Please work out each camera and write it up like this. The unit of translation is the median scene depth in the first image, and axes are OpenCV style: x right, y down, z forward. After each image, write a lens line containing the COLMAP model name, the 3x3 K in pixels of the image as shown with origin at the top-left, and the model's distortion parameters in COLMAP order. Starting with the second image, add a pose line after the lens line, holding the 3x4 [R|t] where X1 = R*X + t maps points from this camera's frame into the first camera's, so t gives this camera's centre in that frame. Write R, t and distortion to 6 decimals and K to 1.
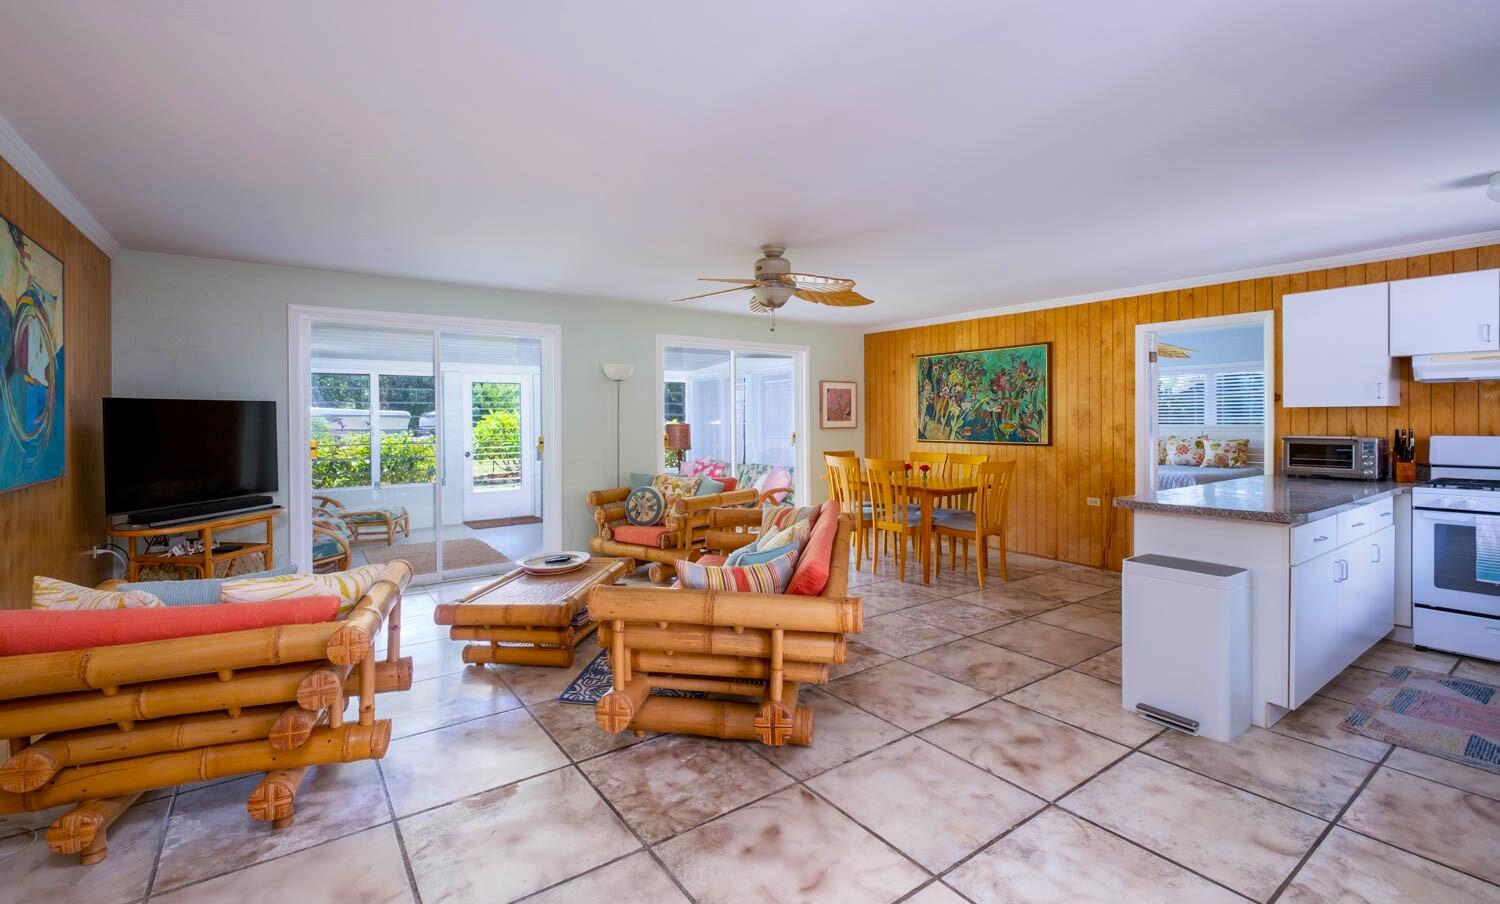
lens RADIAL K [[655.3, 0, 751.4], [0, 655.3, 425.2], [0, 0, 1]] dist [-0.002399, -0.001421]
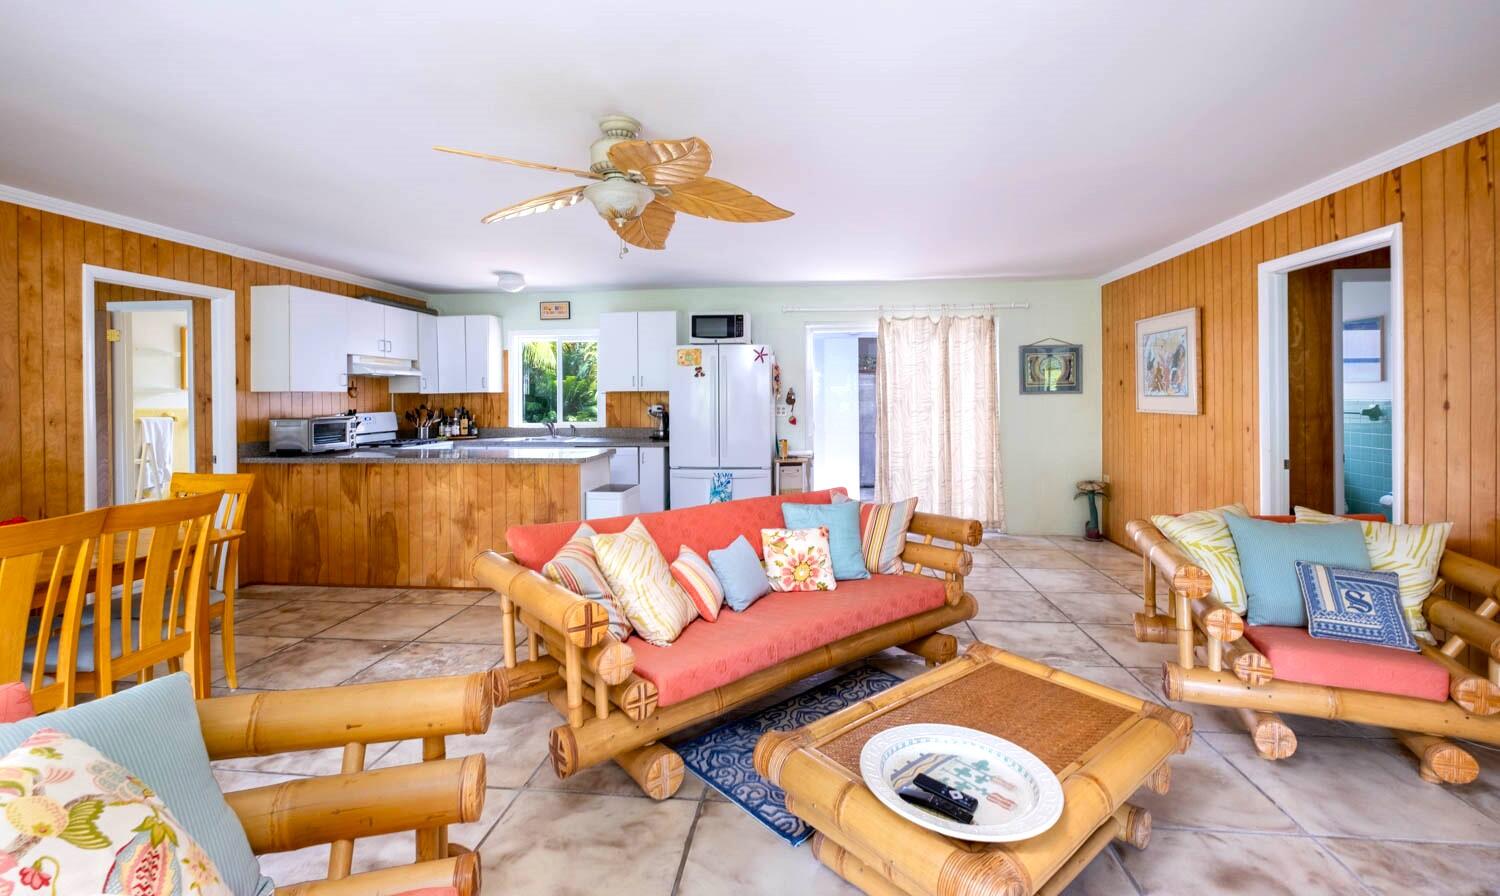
lens RADIAL K [[652.7, 0, 743.5], [0, 652.7, 396.5], [0, 0, 1]] dist [0.013299, -0.000867]
pose [[-0.735586, 0.009787, 0.677361, -0.375385], [0.017423, 0.999838, 0.004473, -0.009354], [-0.677207, 0.015092, -0.735637, 1.087600]]
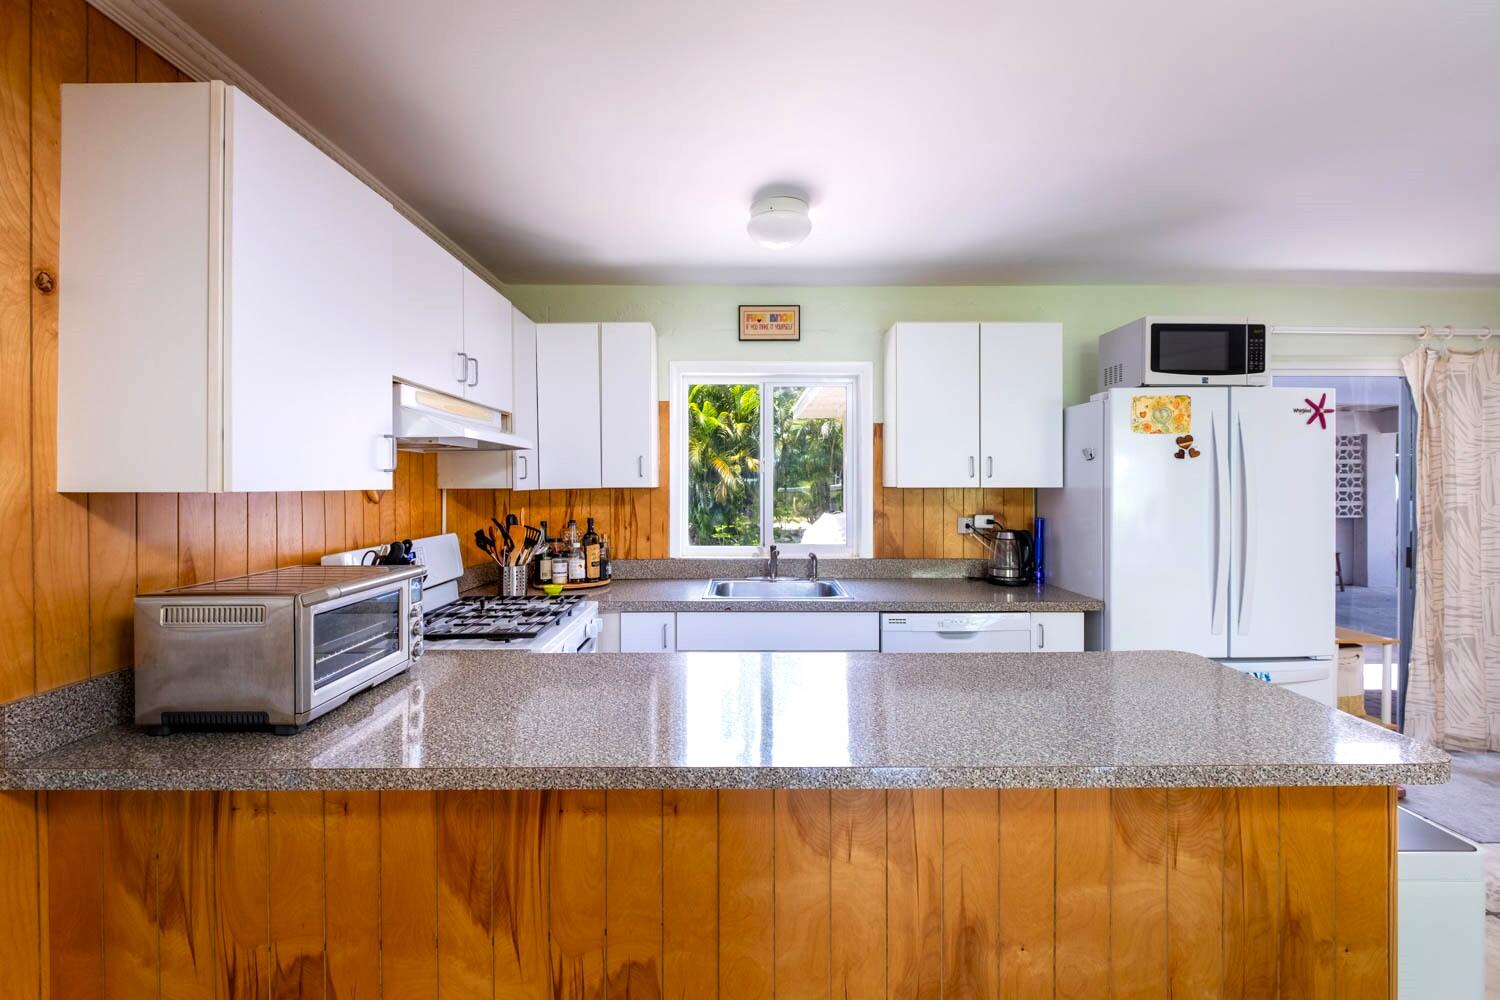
lens RADIAL K [[653.1, 0, 742.0], [0, 653.1, 484.9], [0, 0, 1]] dist [0.000148, -0.001280]
pose [[-0.810851, 0.005623, 0.585226, 0.405968], [0.010879, 0.999926, 0.005466, -0.024707], [-0.585152, 0.010799, -0.810852, 0.926434]]
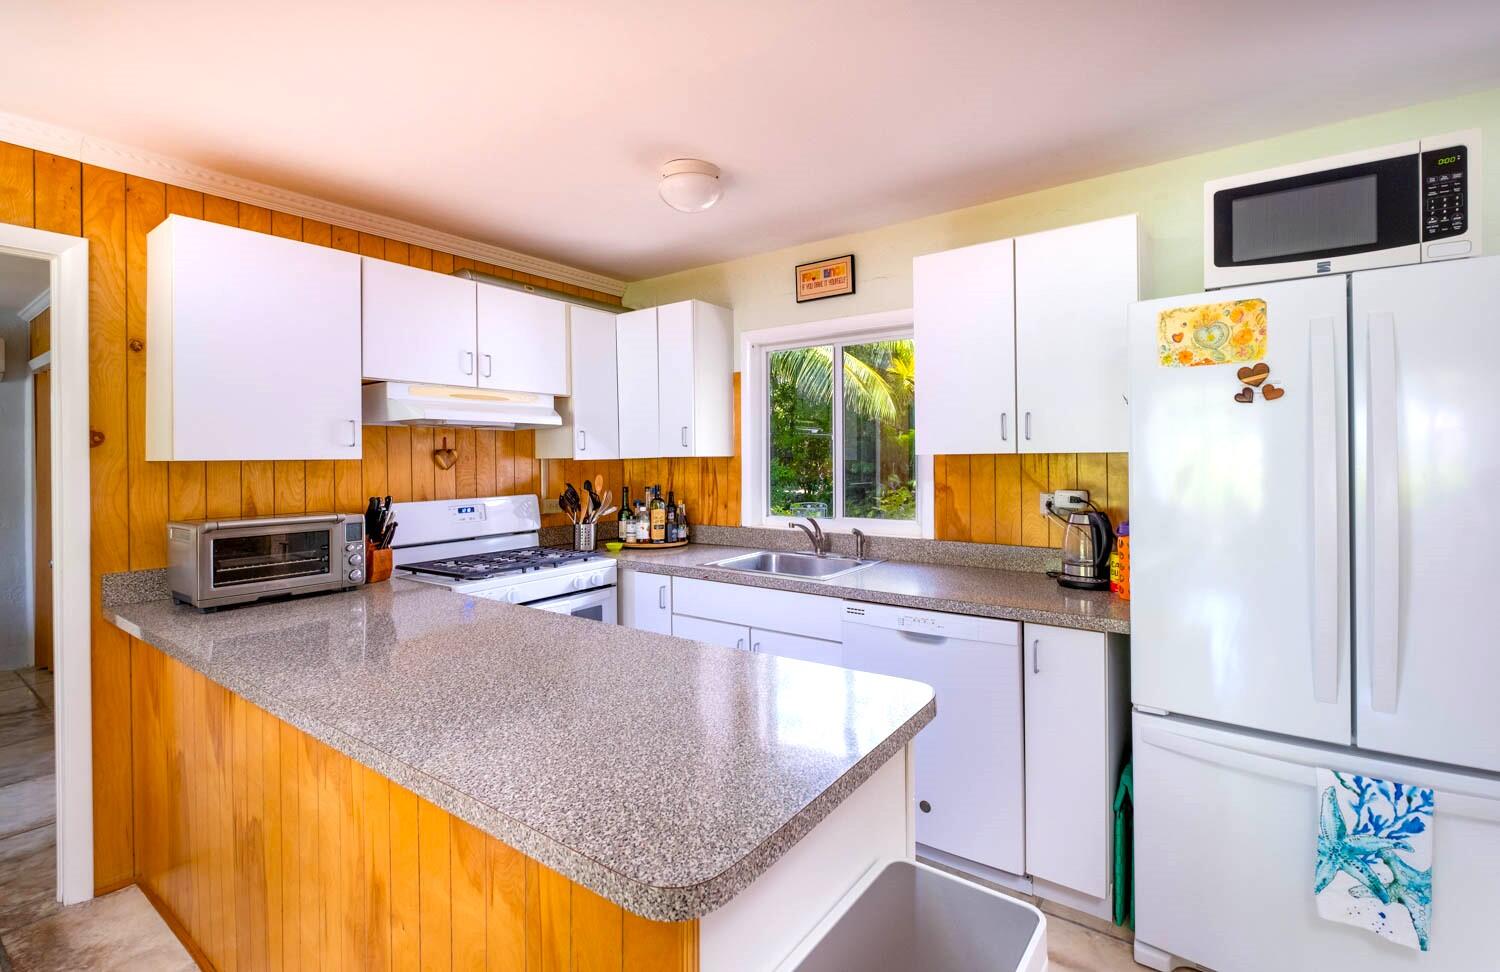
lens RADIAL K [[661.4, 0, 771.7], [0, 661.4, 452.9], [0, 0, 1]] dist [-0.002628, -0.000947]
pose [[-0.326021, 0.015399, 0.945237, 0.208649], [0.020178, 0.999753, -0.009327, -0.016626], [-0.945147, 0.016032, -0.326252, 0.640198]]
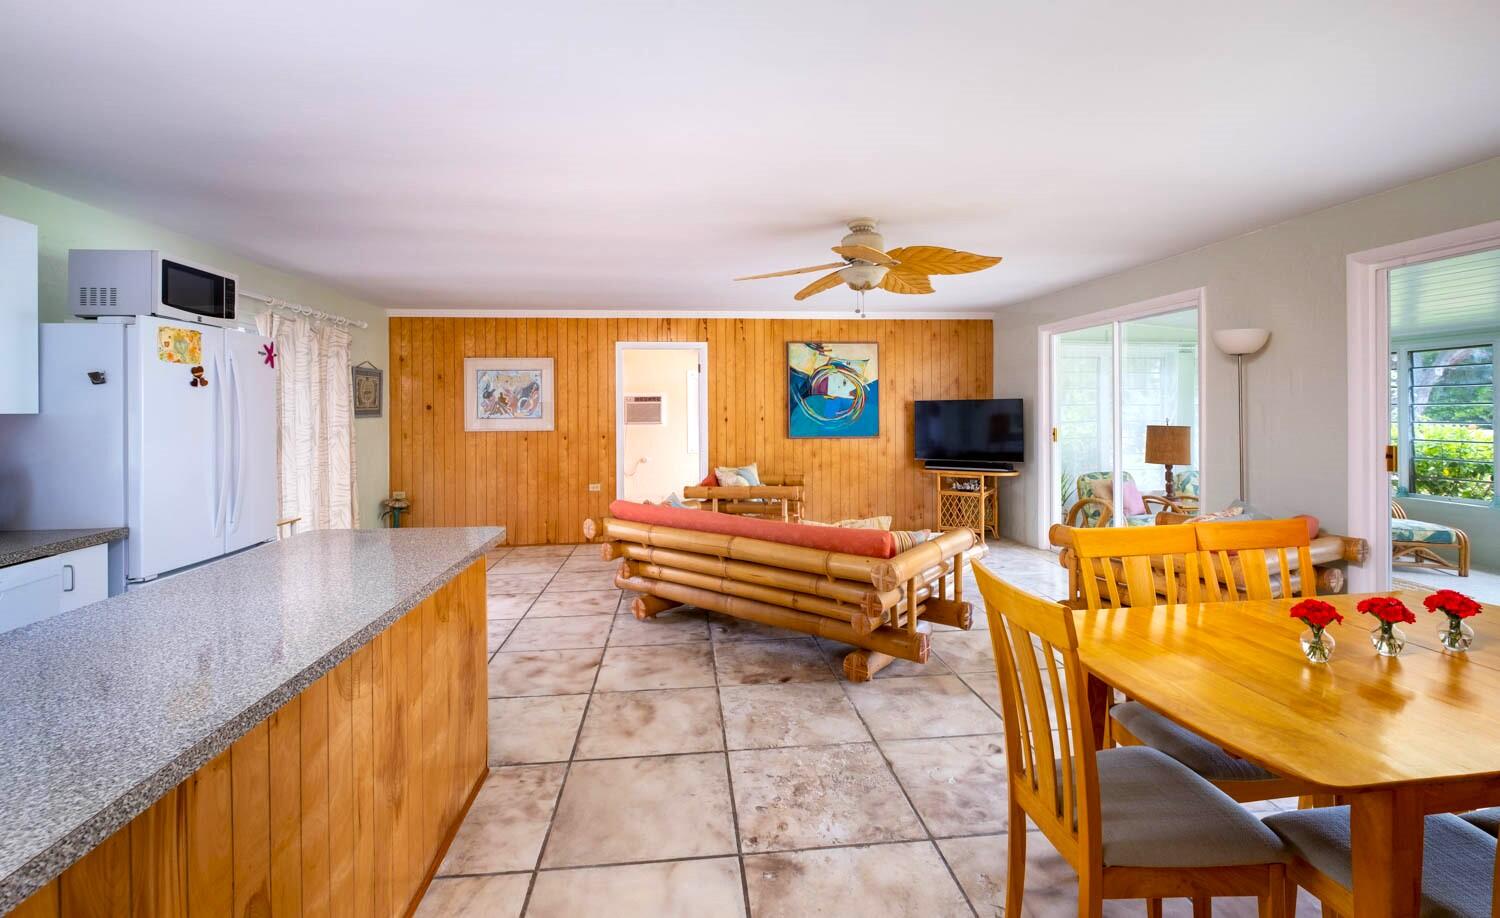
lens RADIAL K [[655.3, 0, 750.2], [0, 655.3, 409.9], [0, 0, 1]] dist [-0.002399, -0.001421]
pose [[-0.496817, 0.010227, -0.867795, 0.674385], [0.001377, 0.999939, 0.010996, -0.023877], [0.867854, 0.004268, -0.496800, 1.019544]]
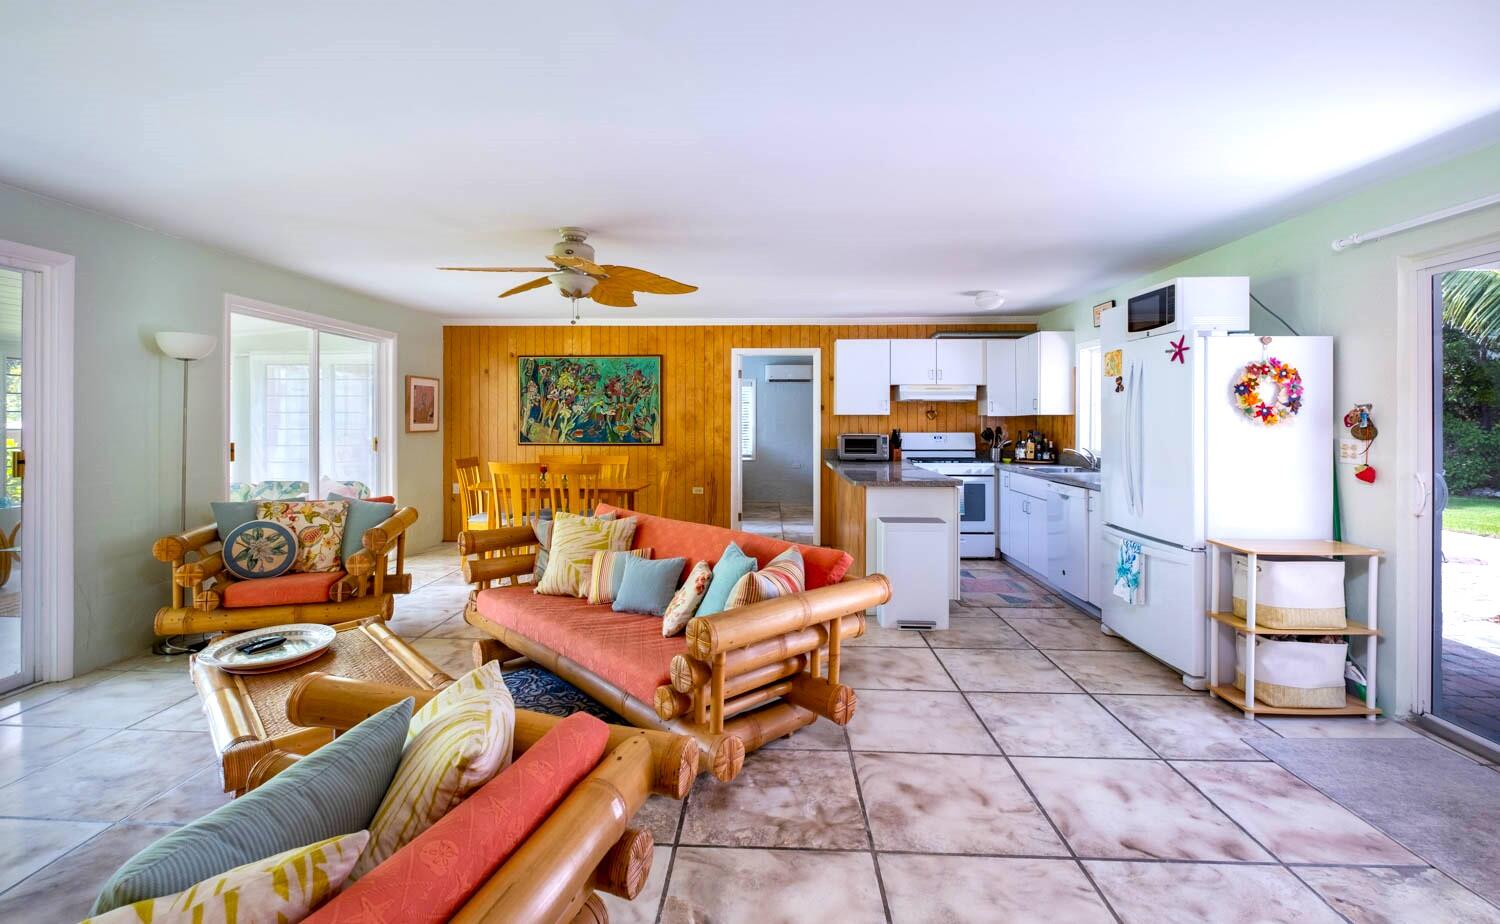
lens RADIAL K [[657.1, 0, 738.5], [0, 657.1, 422.9], [0, 0, 1]] dist [0.000580, -0.000139]
pose [[0.625387, 0.001687, 0.780313, -0.413490], [0.003585, 0.999981, -0.005035, -0.001831], [-0.780307, 0.005946, 0.625369, 0.204031]]
